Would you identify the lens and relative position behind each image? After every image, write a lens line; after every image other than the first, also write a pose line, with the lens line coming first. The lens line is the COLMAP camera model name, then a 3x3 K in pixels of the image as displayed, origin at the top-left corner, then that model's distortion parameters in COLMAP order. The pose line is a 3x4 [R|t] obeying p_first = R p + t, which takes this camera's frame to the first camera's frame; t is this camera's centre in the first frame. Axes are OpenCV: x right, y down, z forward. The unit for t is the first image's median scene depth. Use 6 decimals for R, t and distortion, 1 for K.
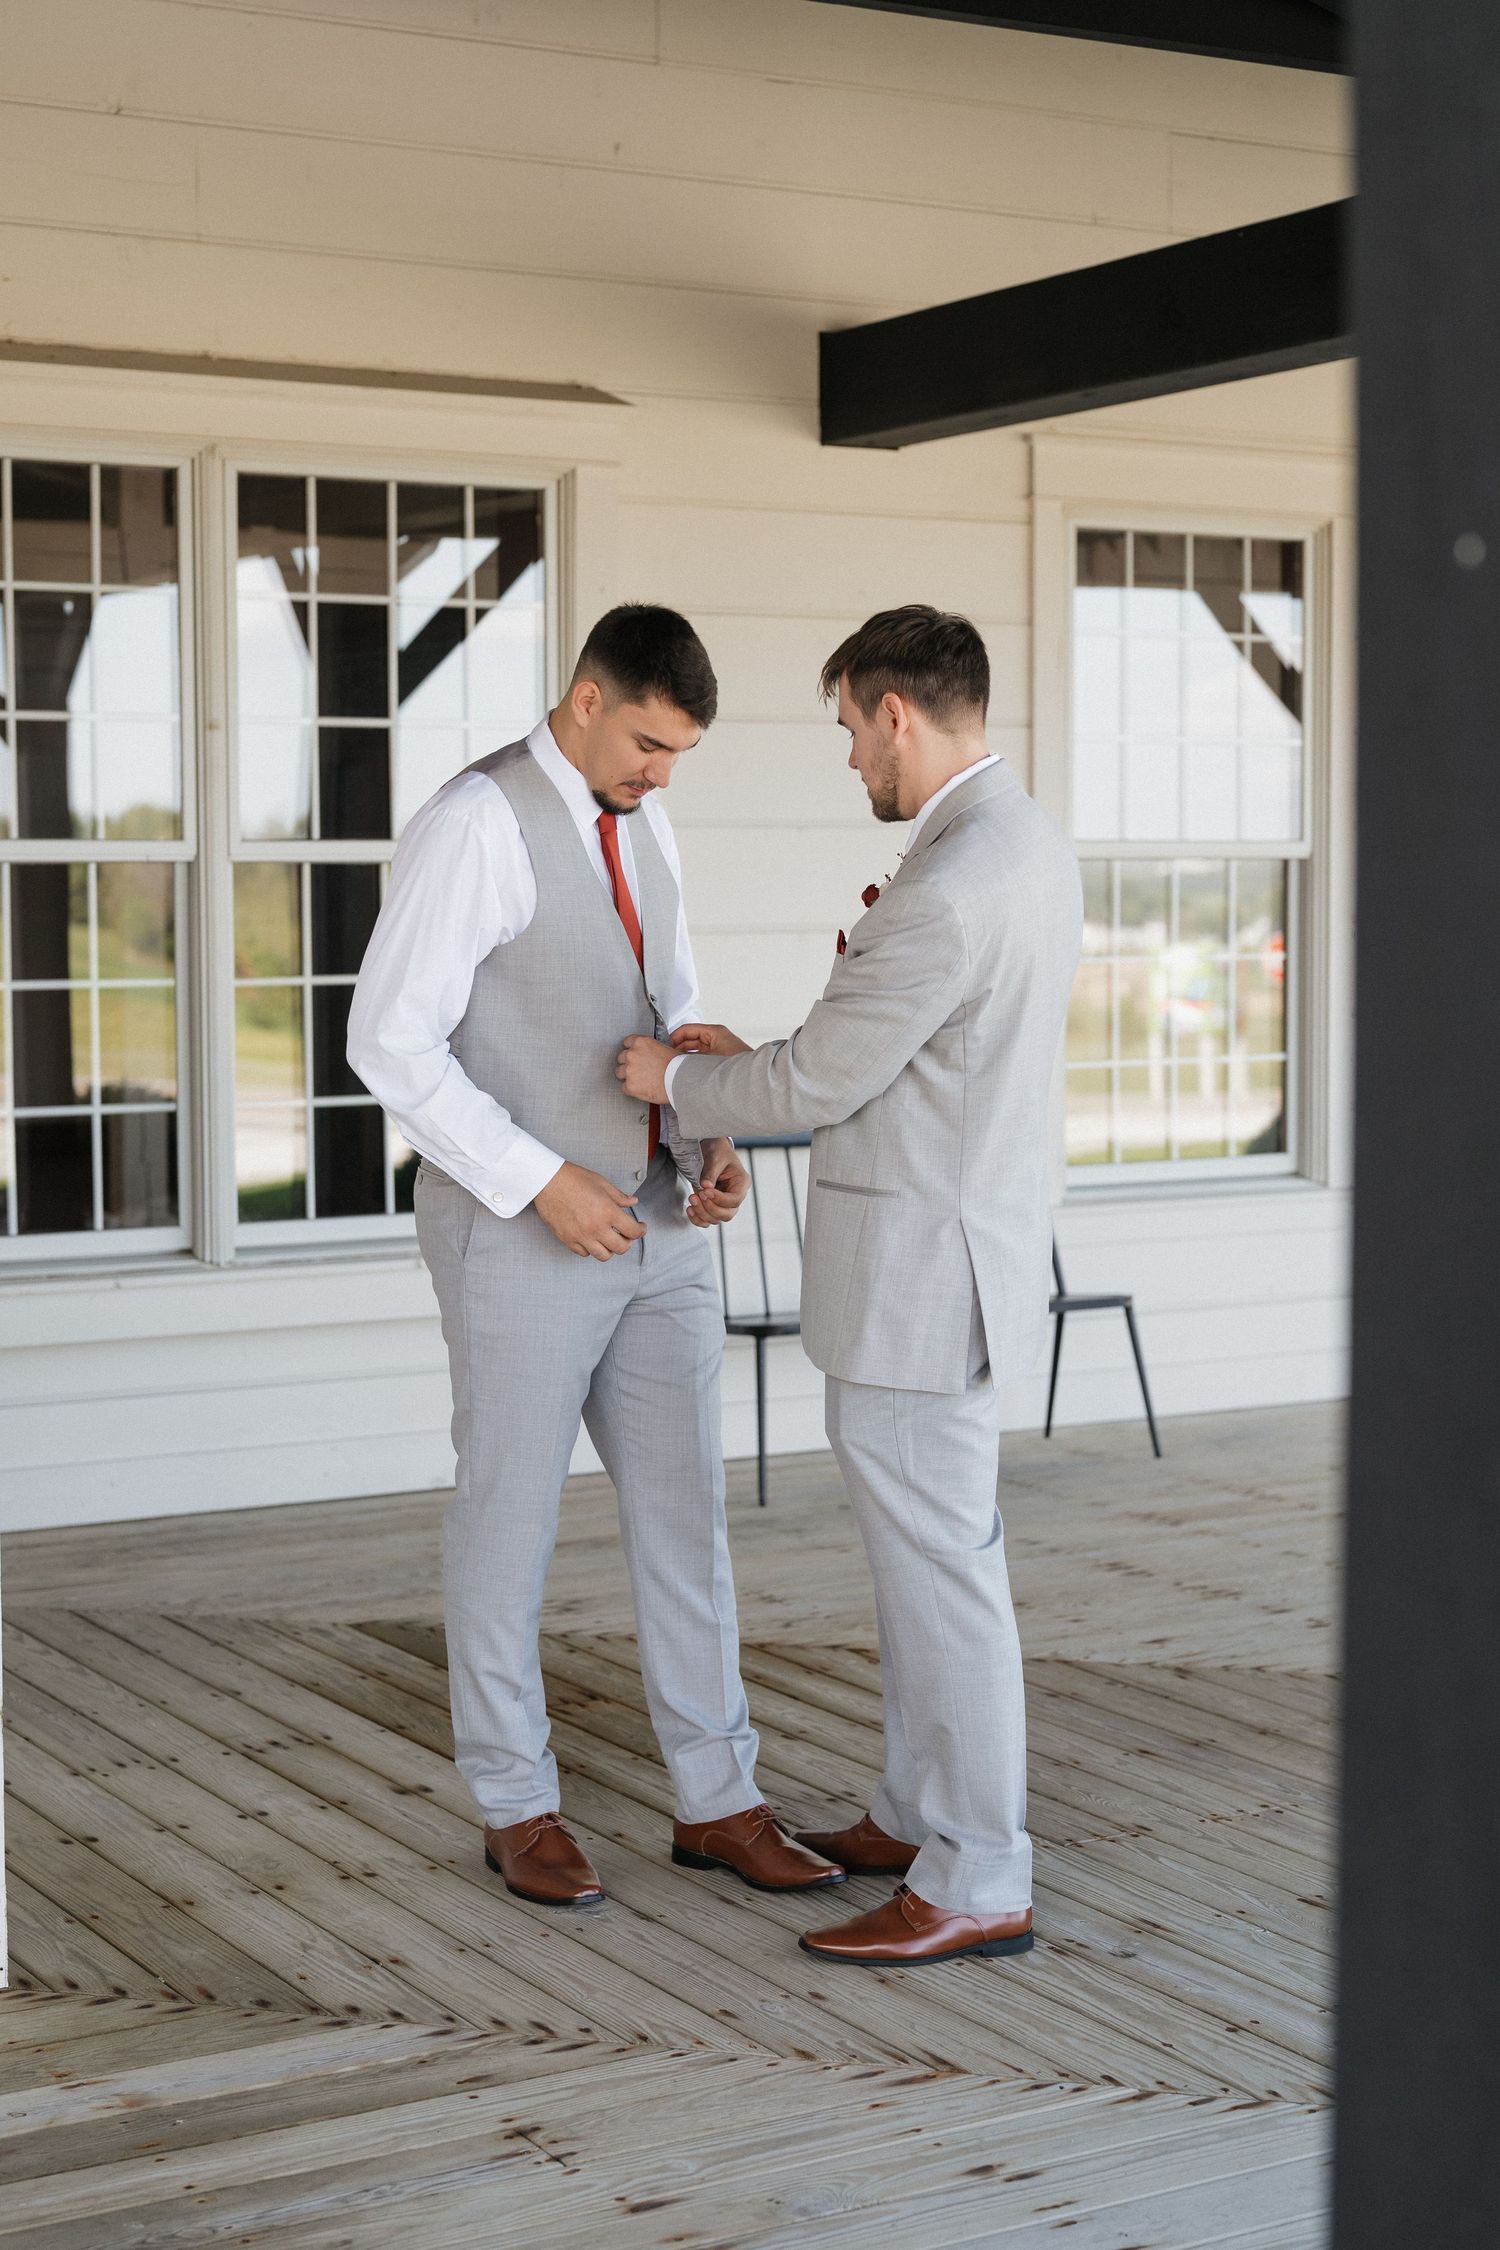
lens RADIAL K [[3415.0, 0, 746.5], [0, 3415.0, 1077.7], [0, 0, 1]] dist [-0.002953, 0.085927]
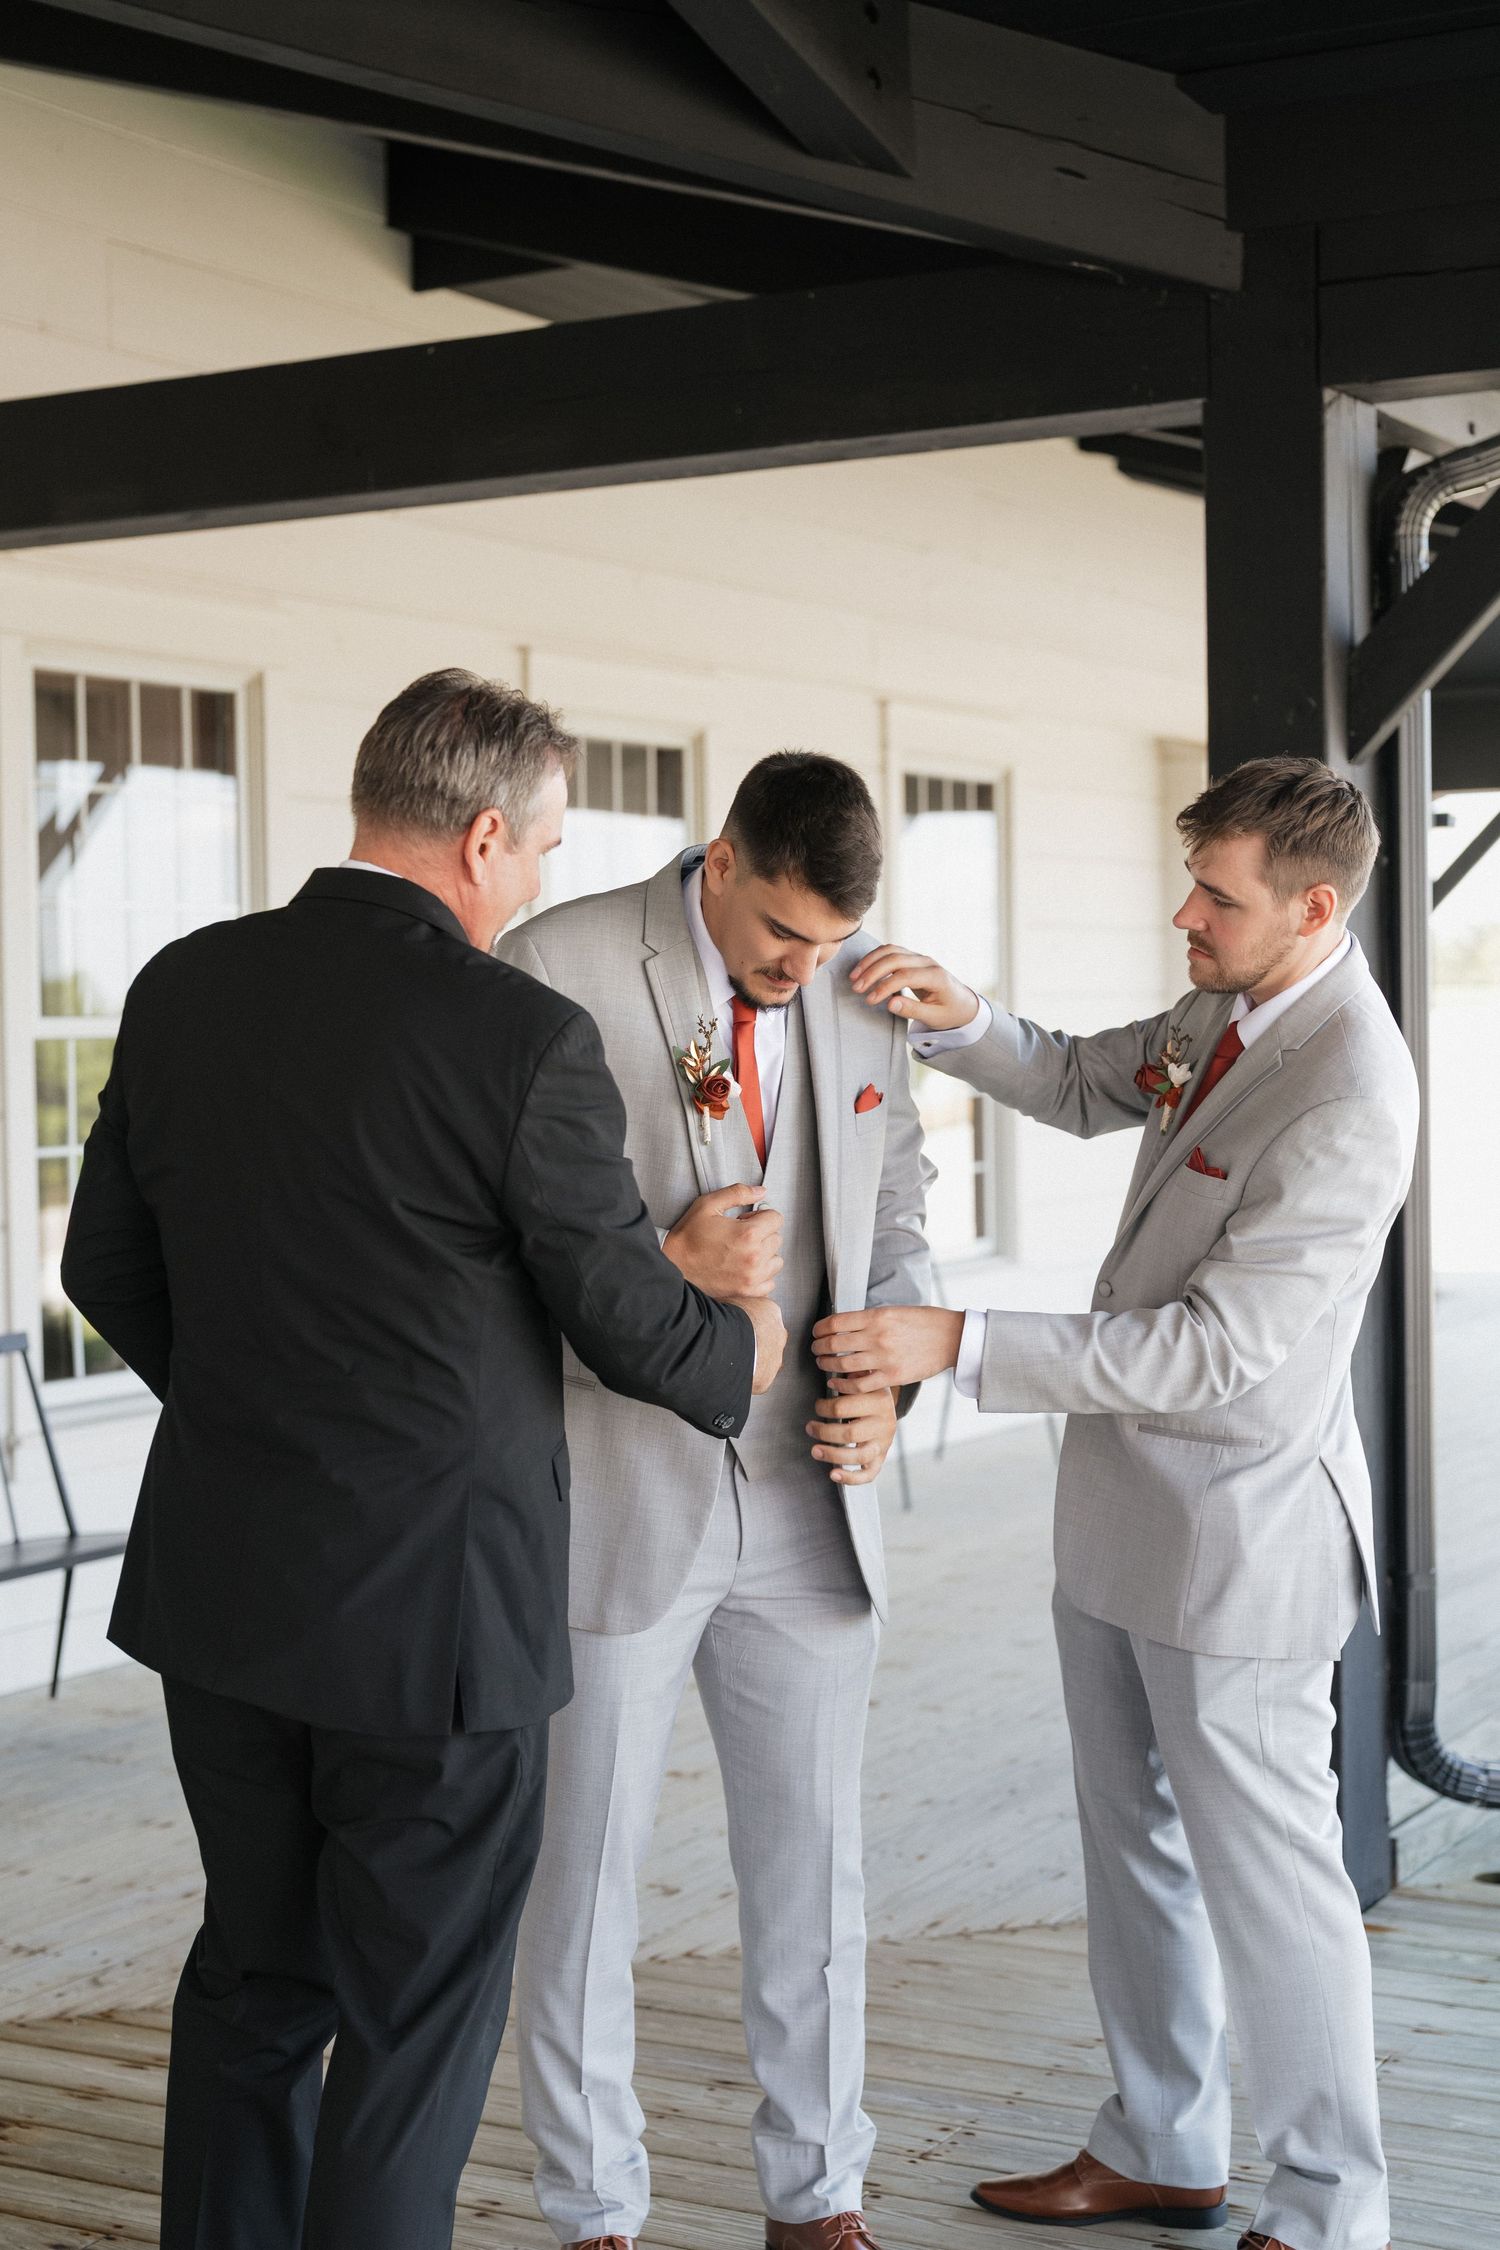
lens RADIAL K [[3343.7, 0, 750.0], [0, 3343.7, 1125.0], [0, 0, 1]] dist [0.015775, -0.038193]
pose [[0.865764, -0.028052, 0.499665, -0.215672], [0.043375, 0.998877, -0.019077, -0.020782], [-0.498569, 0.038189, 0.866008, 0.185475]]
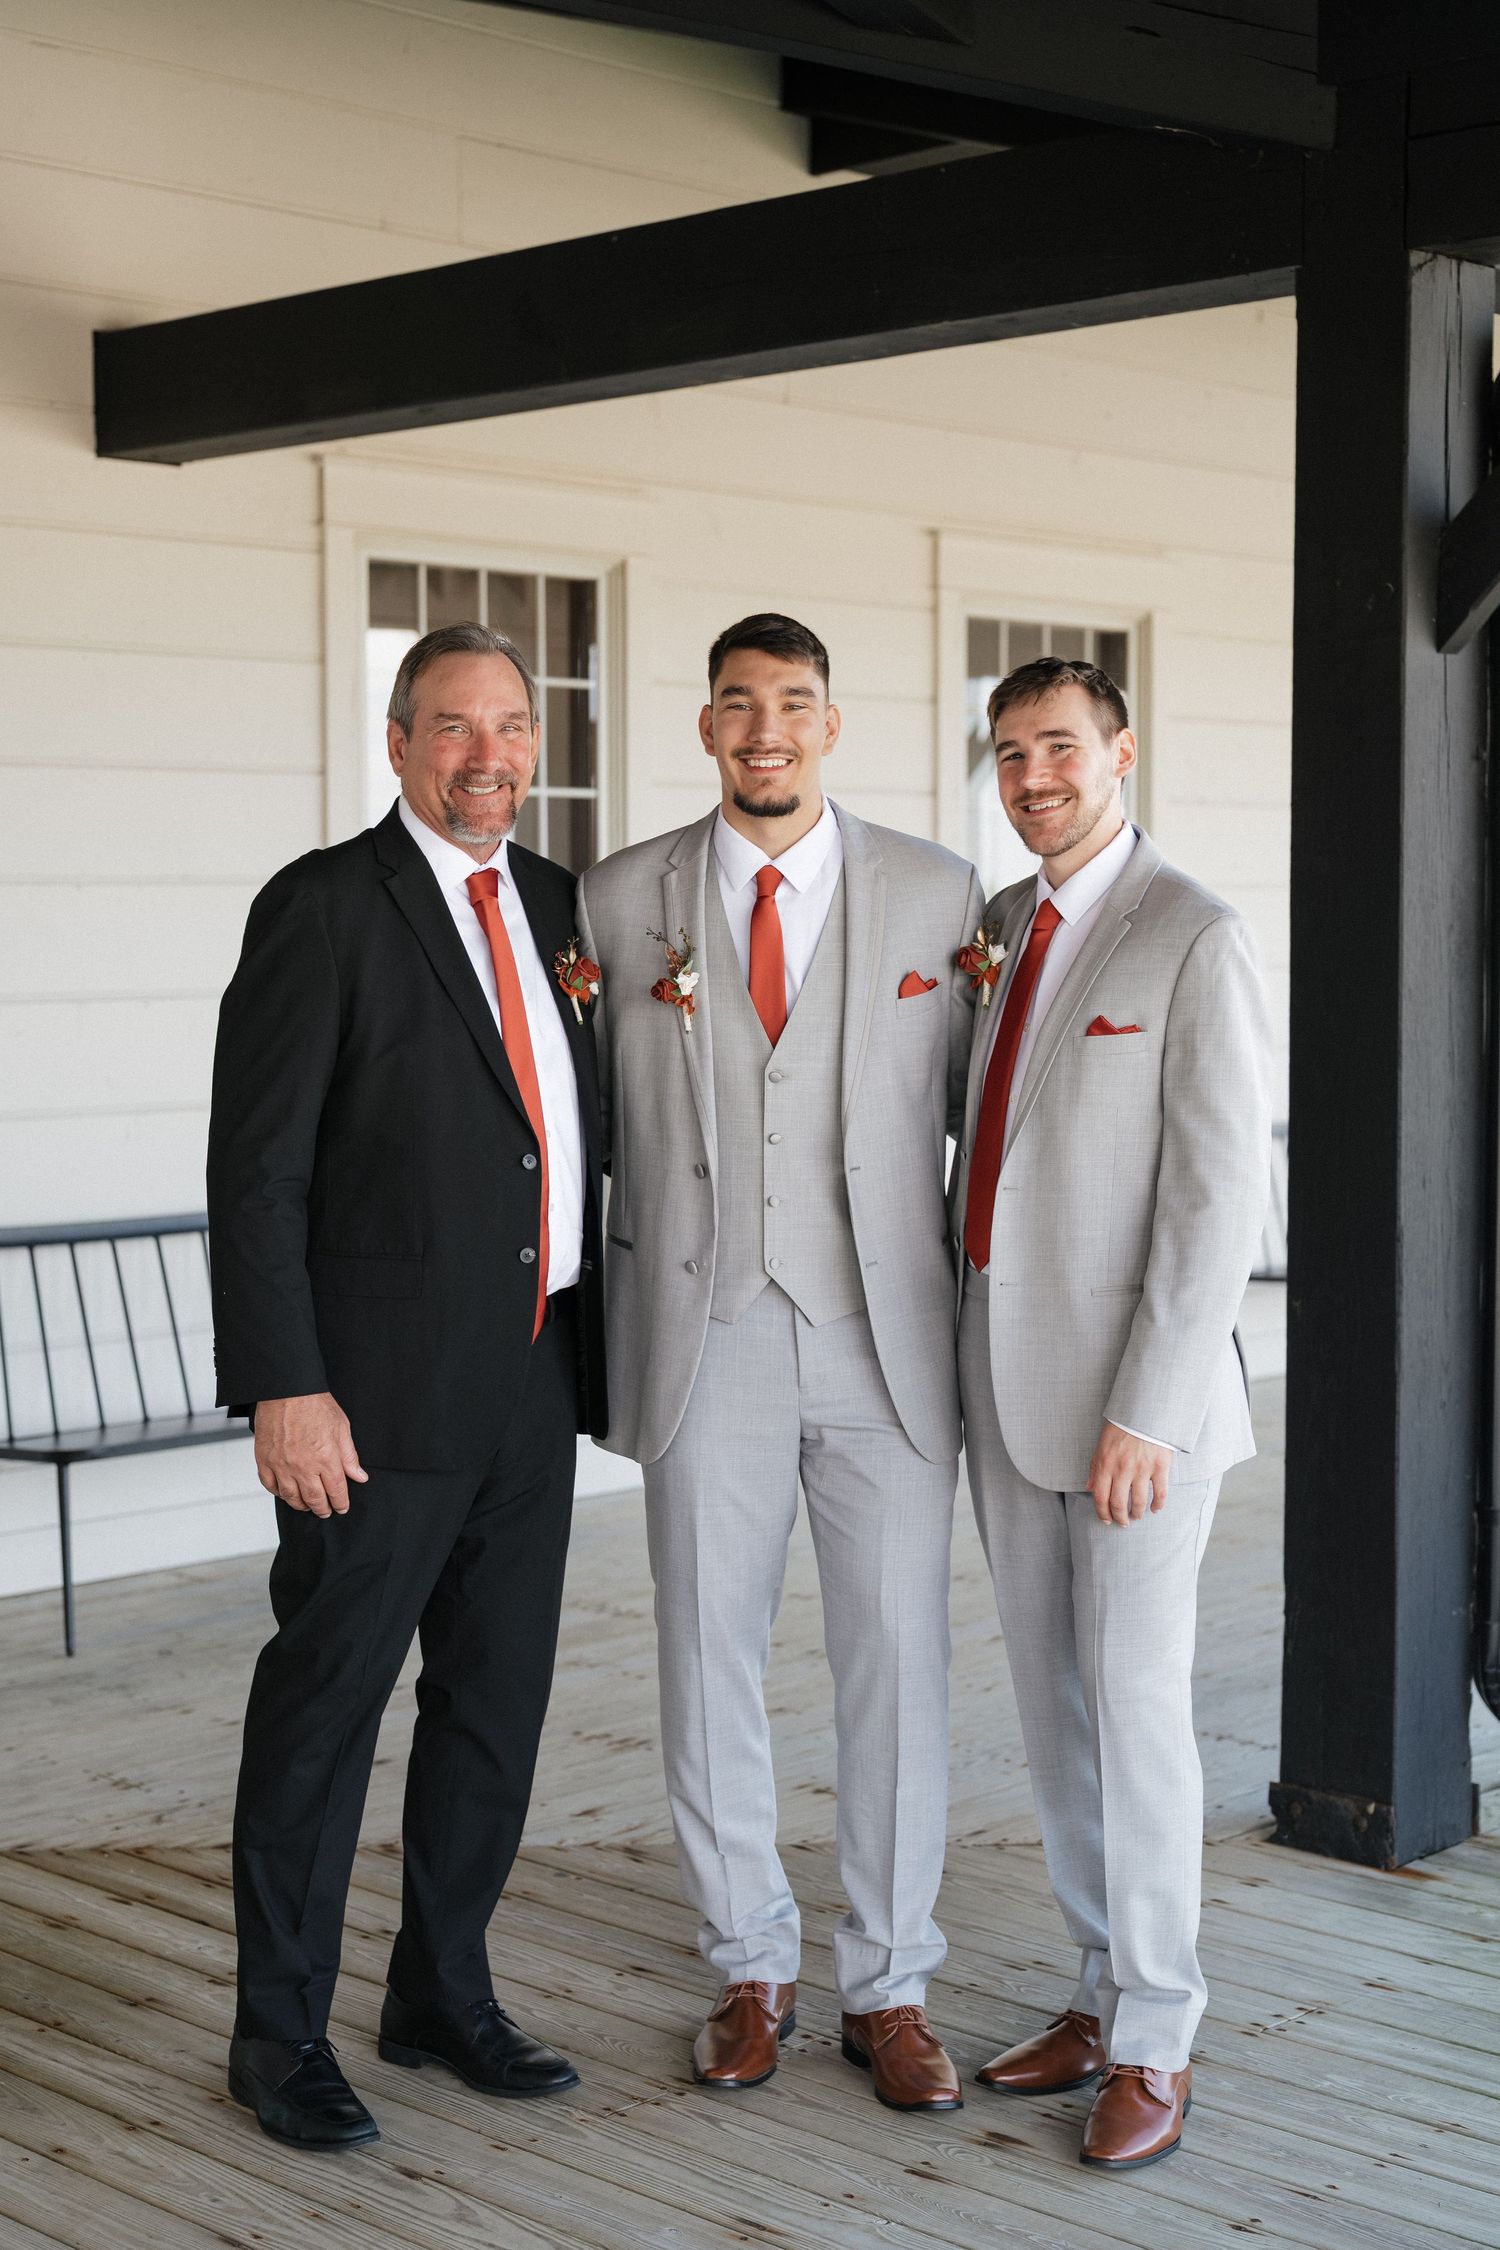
lens RADIAL K [[3320.2, 0, 750.0], [0, 3320.2, 1125.0], [0, 0, 1]] dist [-0.015033, 0.094019]
pose [[0.961462, -0.015341, 0.274510, -0.062261], [0.013209, 0.999867, 0.009613, -0.018633], [-0.274620, -0.005616, 0.961536, 0.132010]]
